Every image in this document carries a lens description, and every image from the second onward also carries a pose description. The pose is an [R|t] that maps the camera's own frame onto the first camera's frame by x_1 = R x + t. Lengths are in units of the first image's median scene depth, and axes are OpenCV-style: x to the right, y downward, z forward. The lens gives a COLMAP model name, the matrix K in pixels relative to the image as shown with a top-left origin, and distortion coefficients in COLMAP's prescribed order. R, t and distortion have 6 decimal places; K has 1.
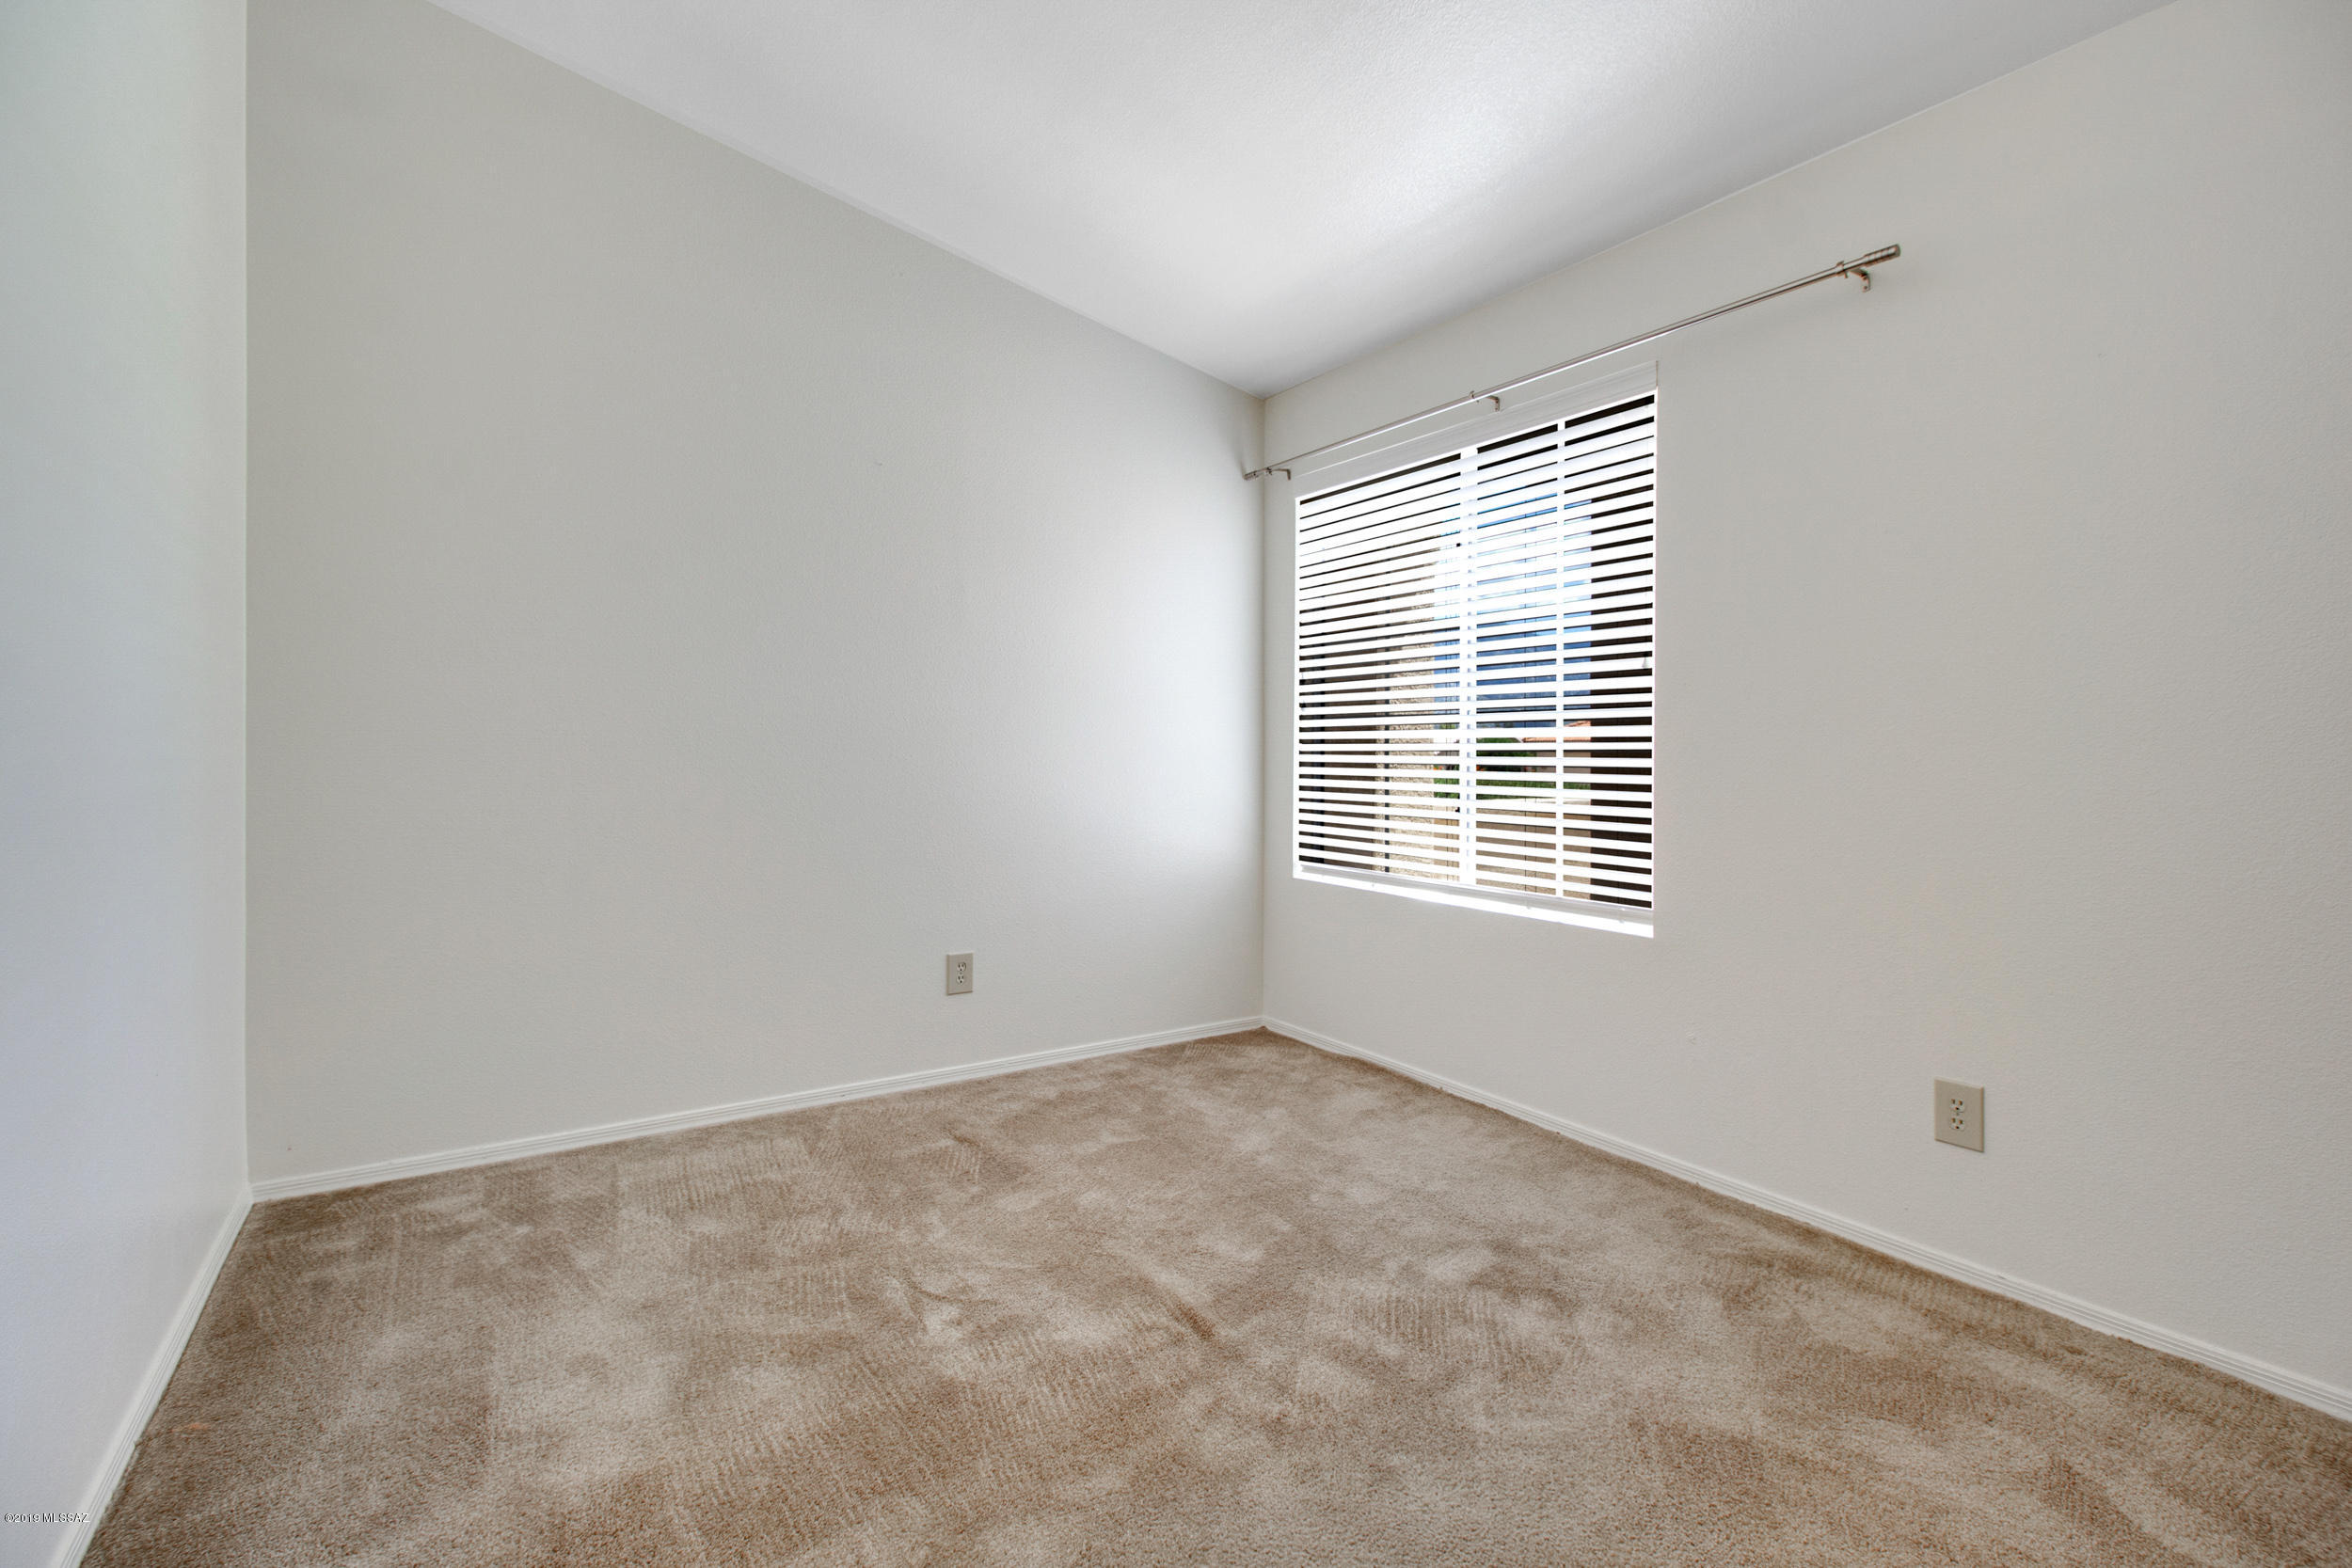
lens RADIAL K [[1117.8, 0, 1178.5], [0, 1117.8, 767.8], [0, 0, 1]] dist [-0.018199, -0.000524]
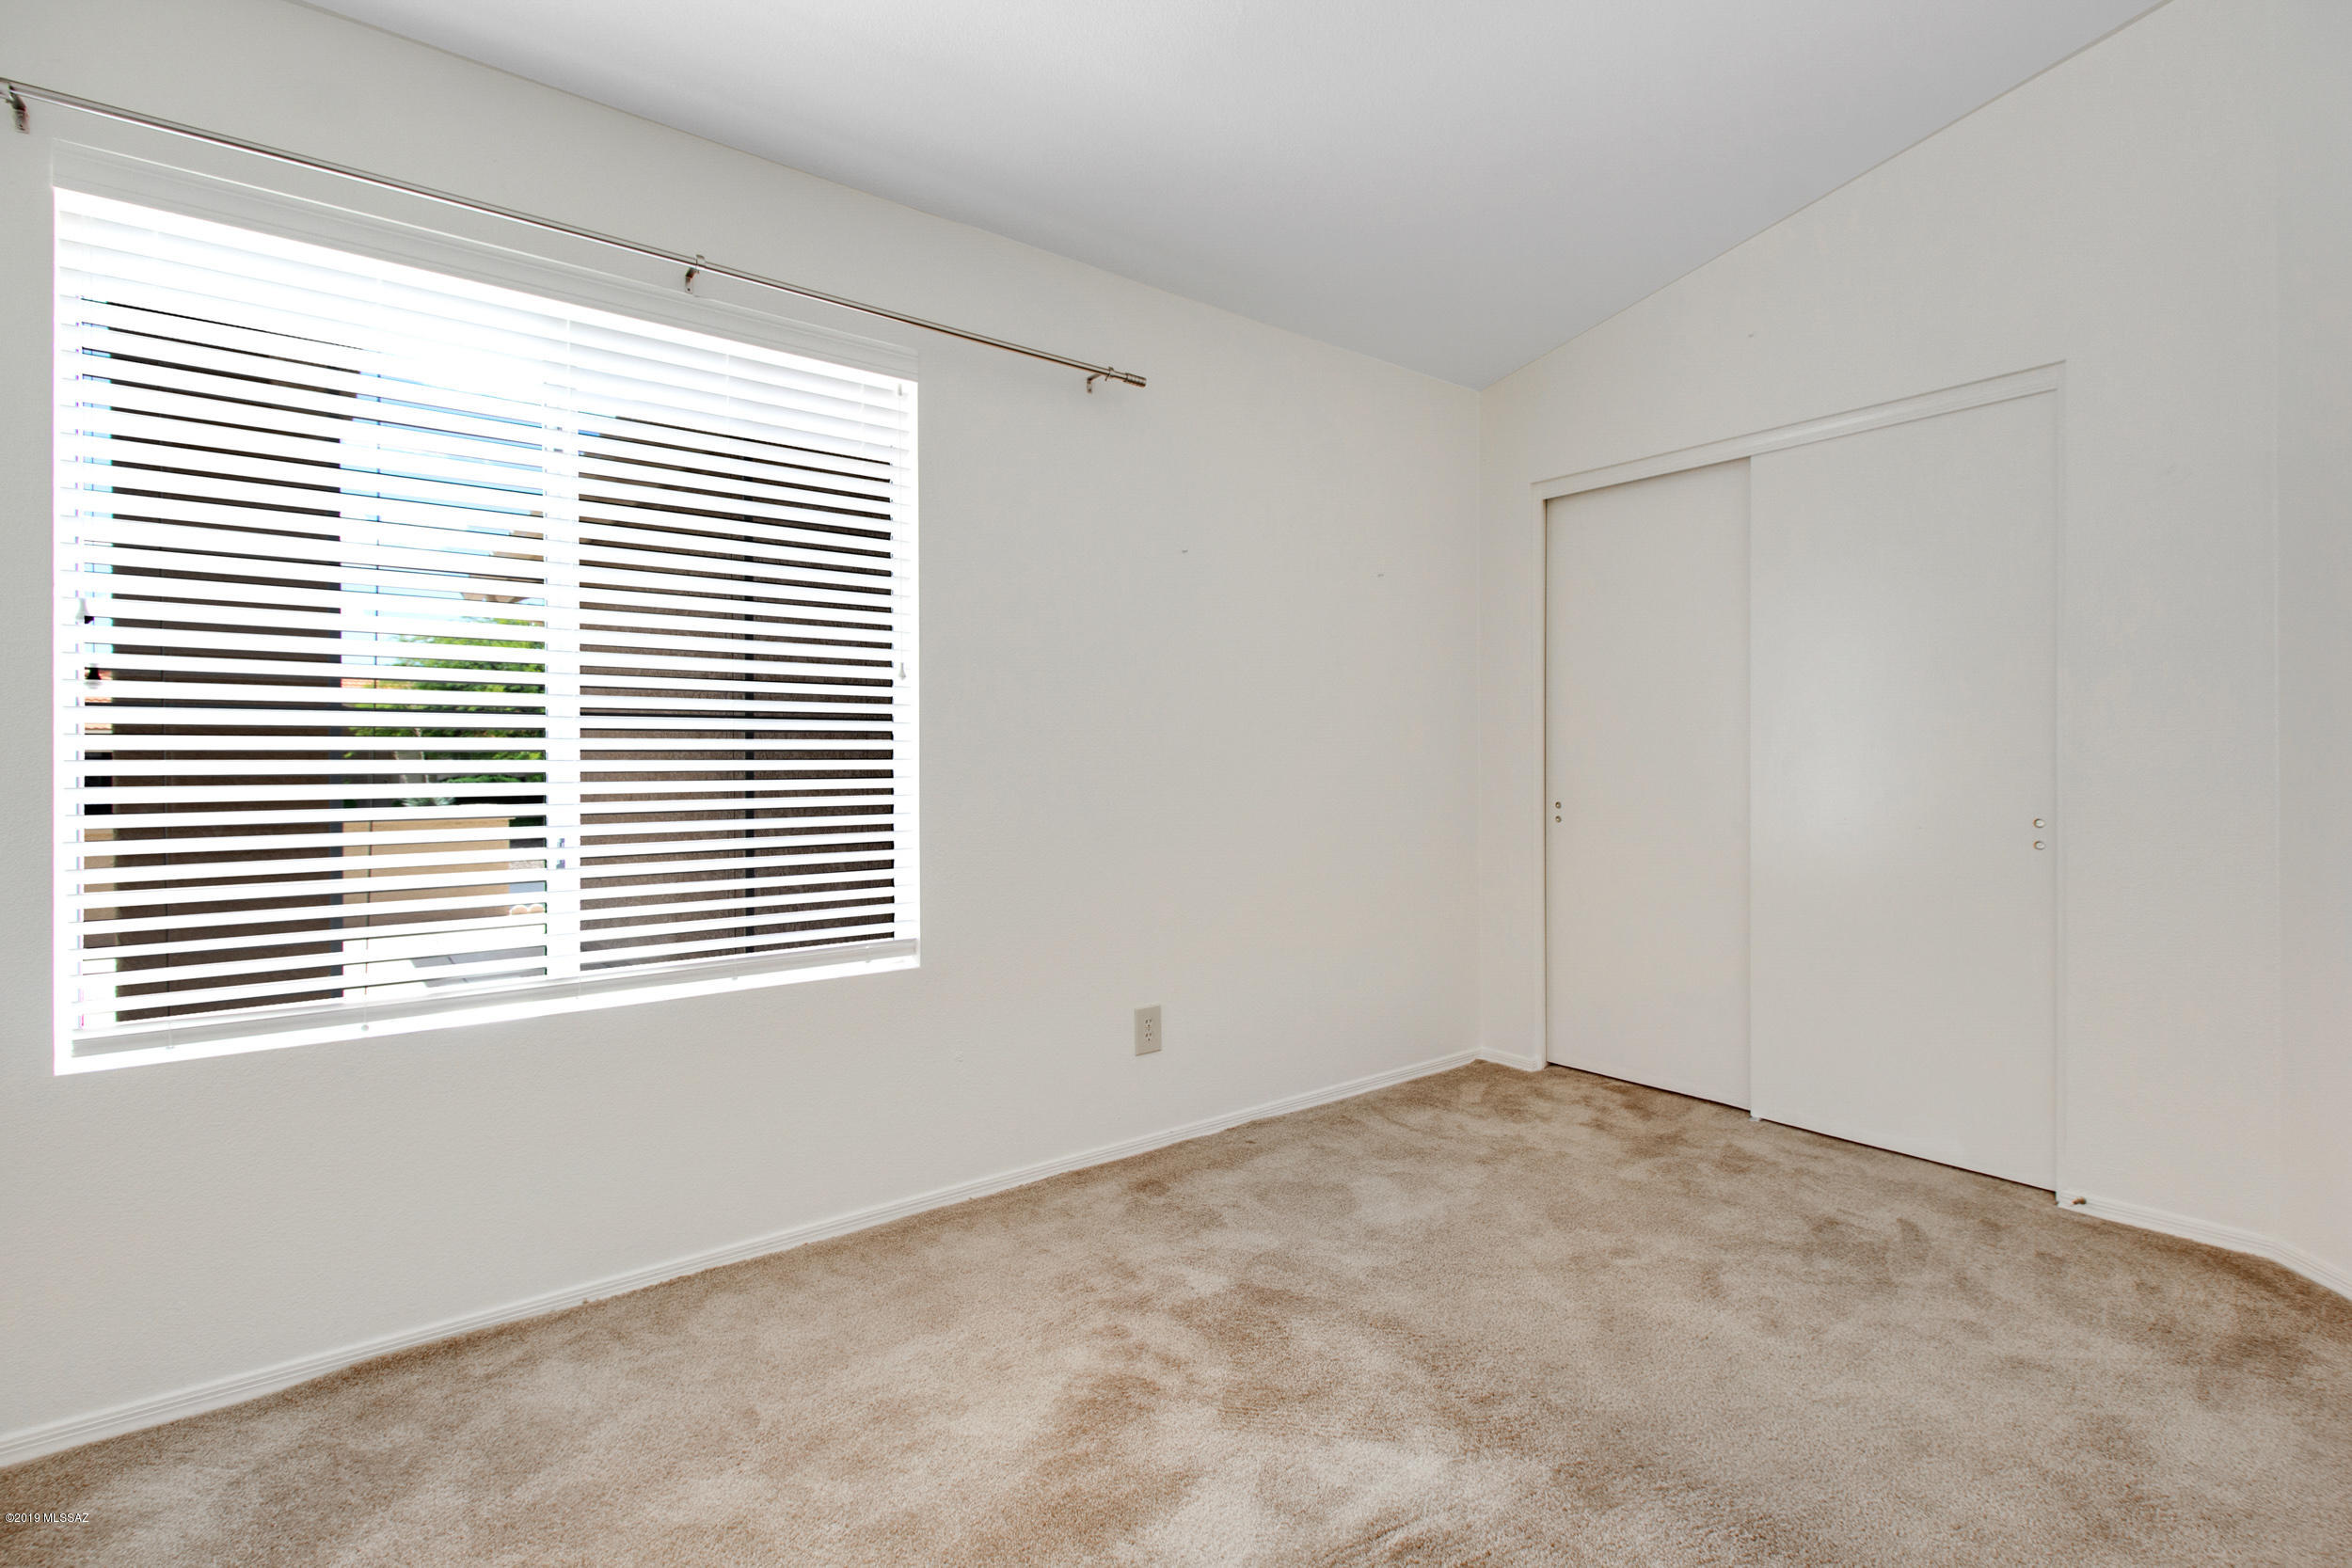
lens RADIAL K [[1117.8, 0, 1178.5], [0, 1117.8, 767.8], [0, 0, 1]] dist [-0.018199, -0.000524]
pose [[-0.134227, -0.005359, 0.990936, -0.577316], [0.024652, 0.999658, 0.008746, -0.018912], [-0.990644, 0.025602, -0.134049, 0.988124]]
